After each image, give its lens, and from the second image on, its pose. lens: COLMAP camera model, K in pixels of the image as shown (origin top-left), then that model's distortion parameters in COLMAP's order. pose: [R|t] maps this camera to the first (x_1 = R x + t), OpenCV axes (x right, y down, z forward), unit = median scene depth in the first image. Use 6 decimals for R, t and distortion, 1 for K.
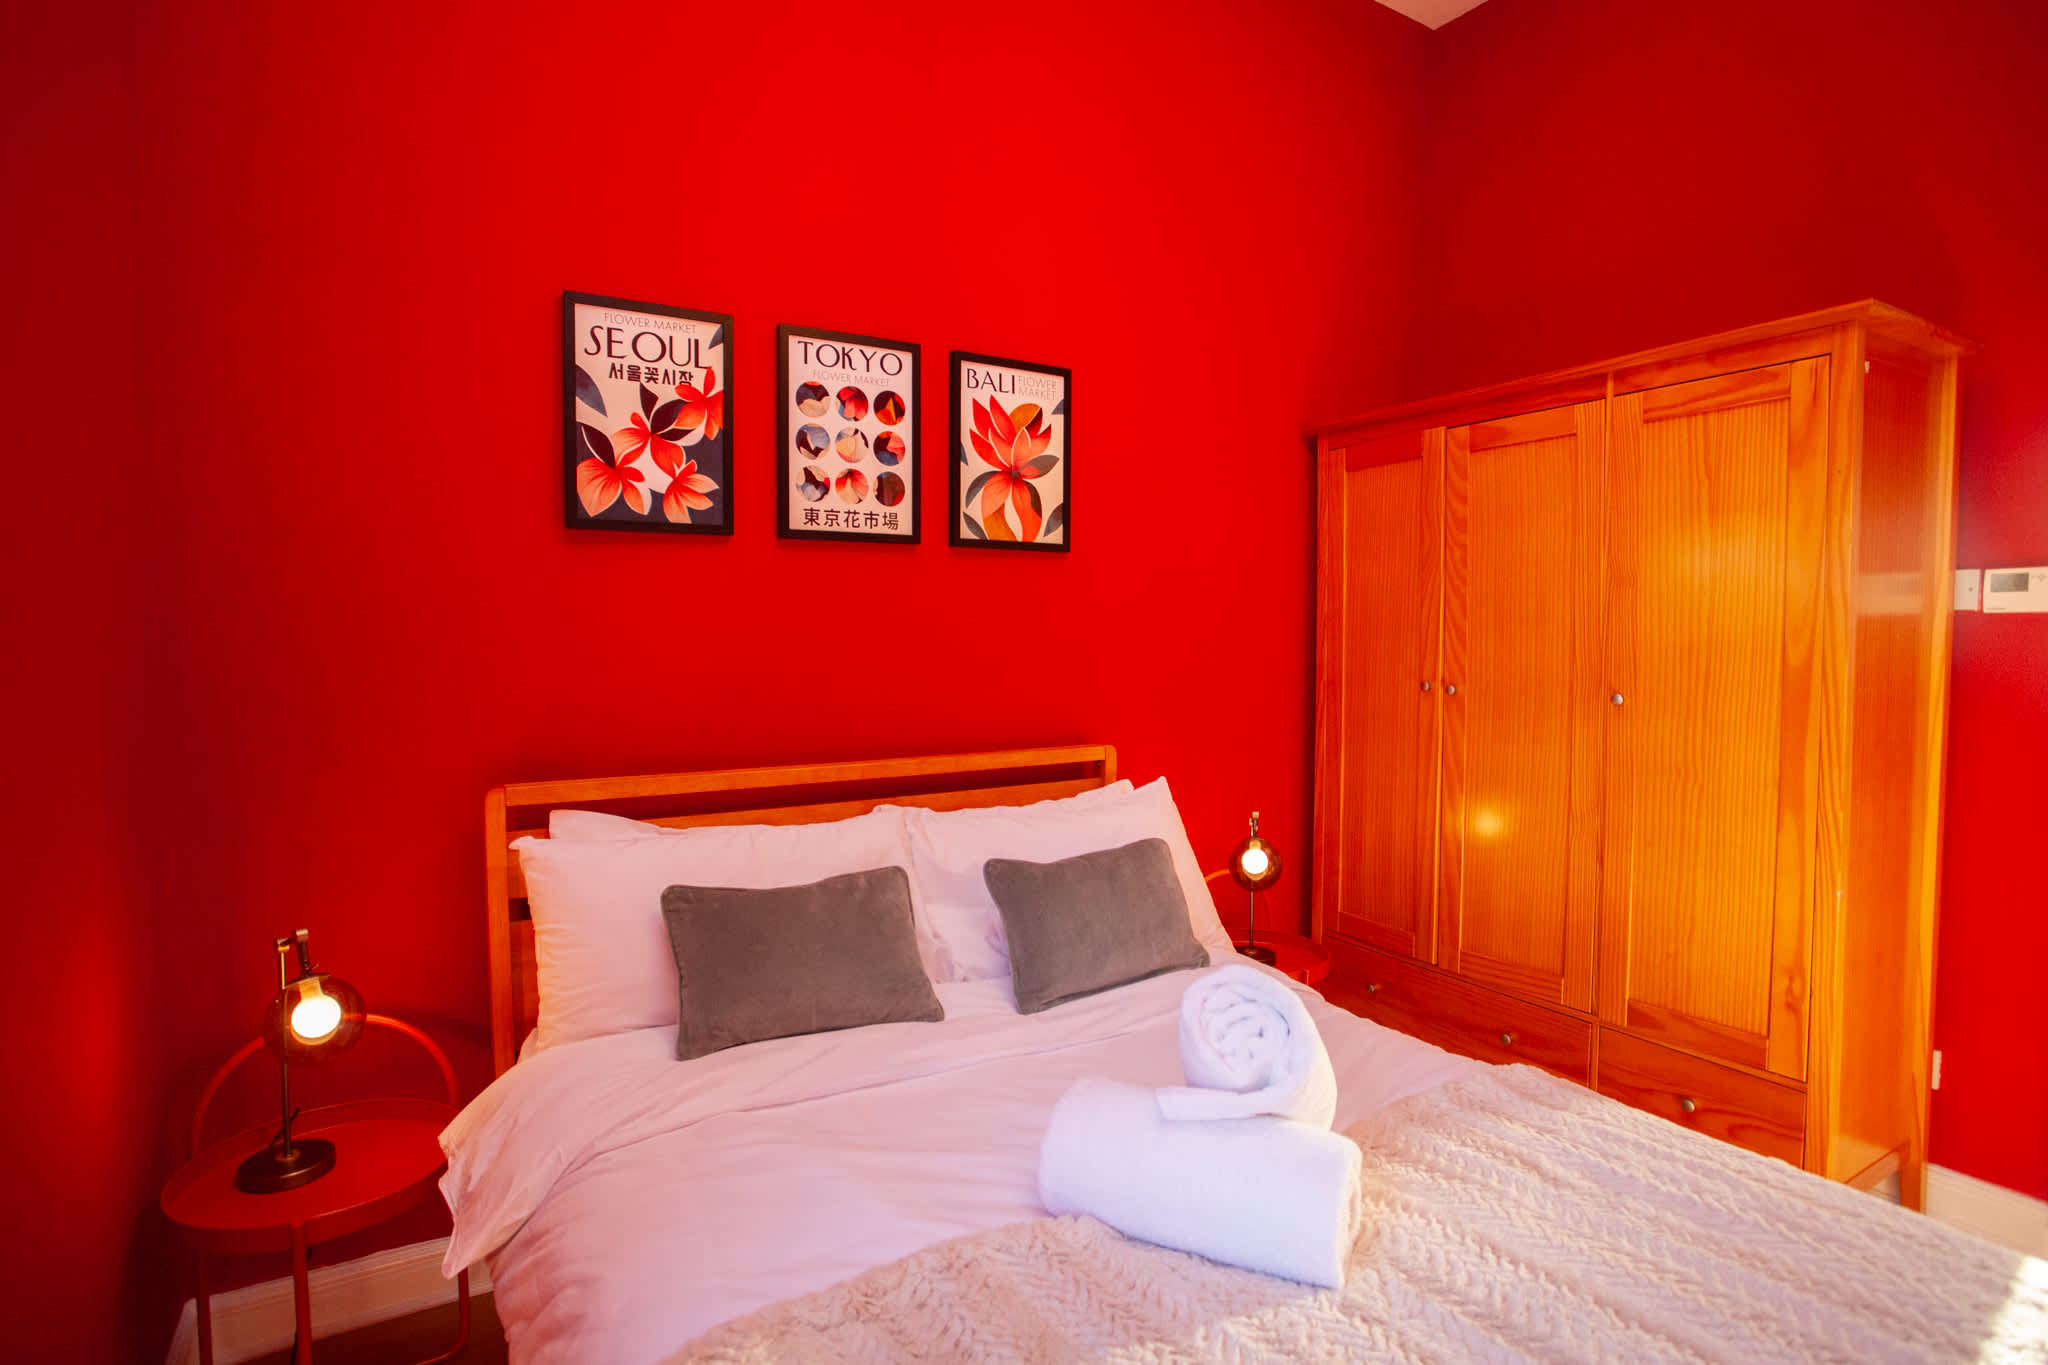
lens RADIAL K [[1014.5, 0, 1013.9], [0, 1014.5, 682.4], [0, 0, 1]] dist [-0.070687, 0.037336]
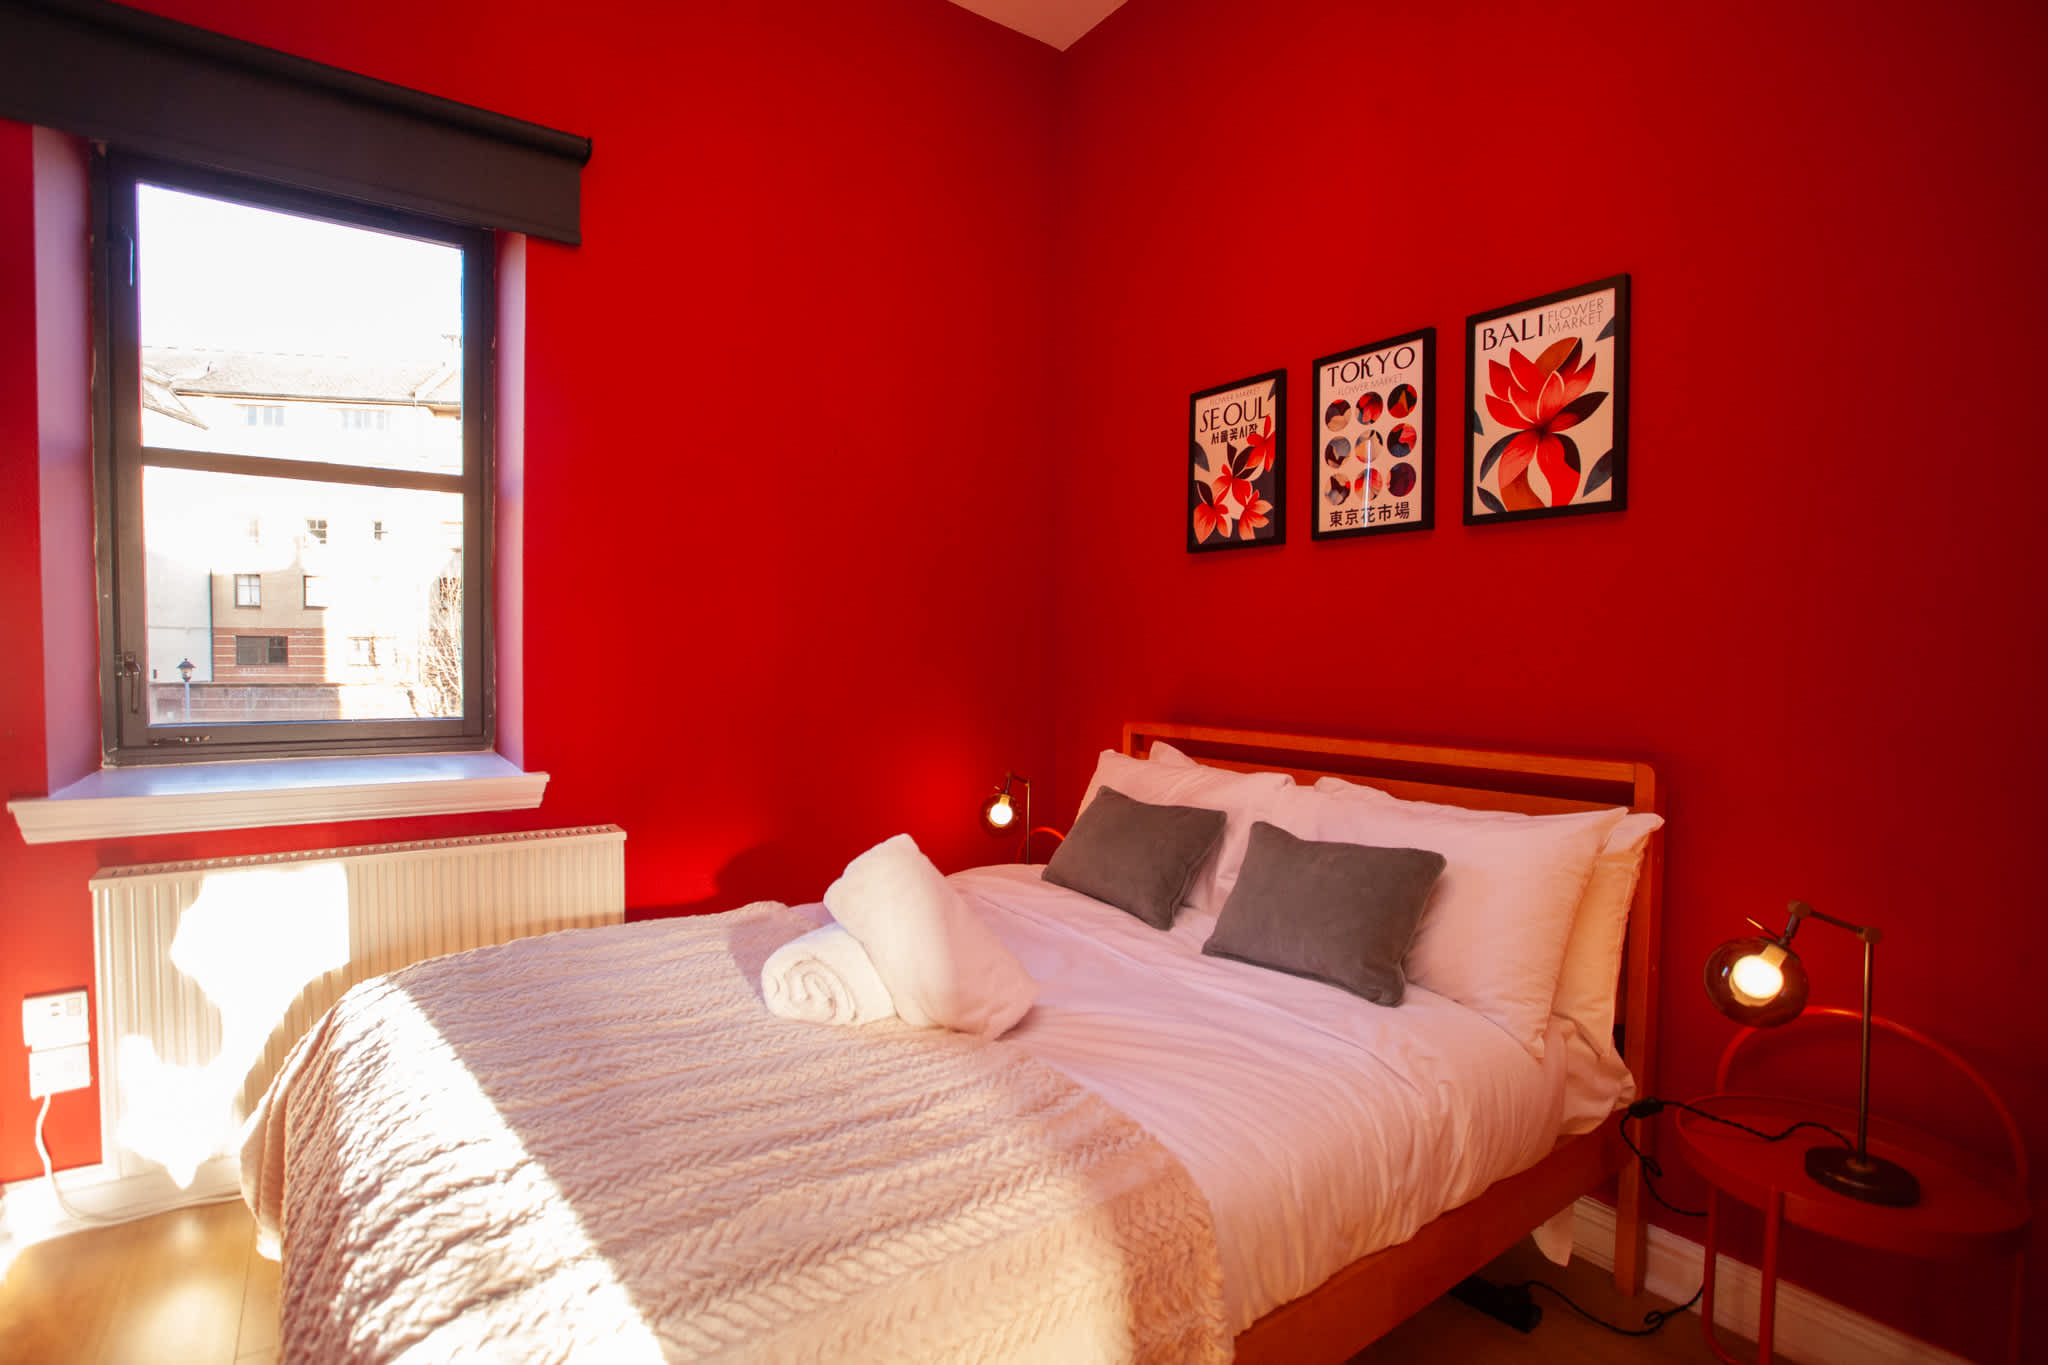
lens RADIAL K [[991.9, 0, 1030.4], [0, 991.9, 681.3], [0, 0, 1]] dist [-0.056033, 0.025863]
pose [[0.086121, 0.030596, -0.995815, 0.869535], [-0.053598, 0.998223, 0.026035, 0.007986], [0.994842, 0.051132, 0.087608, 0.562755]]
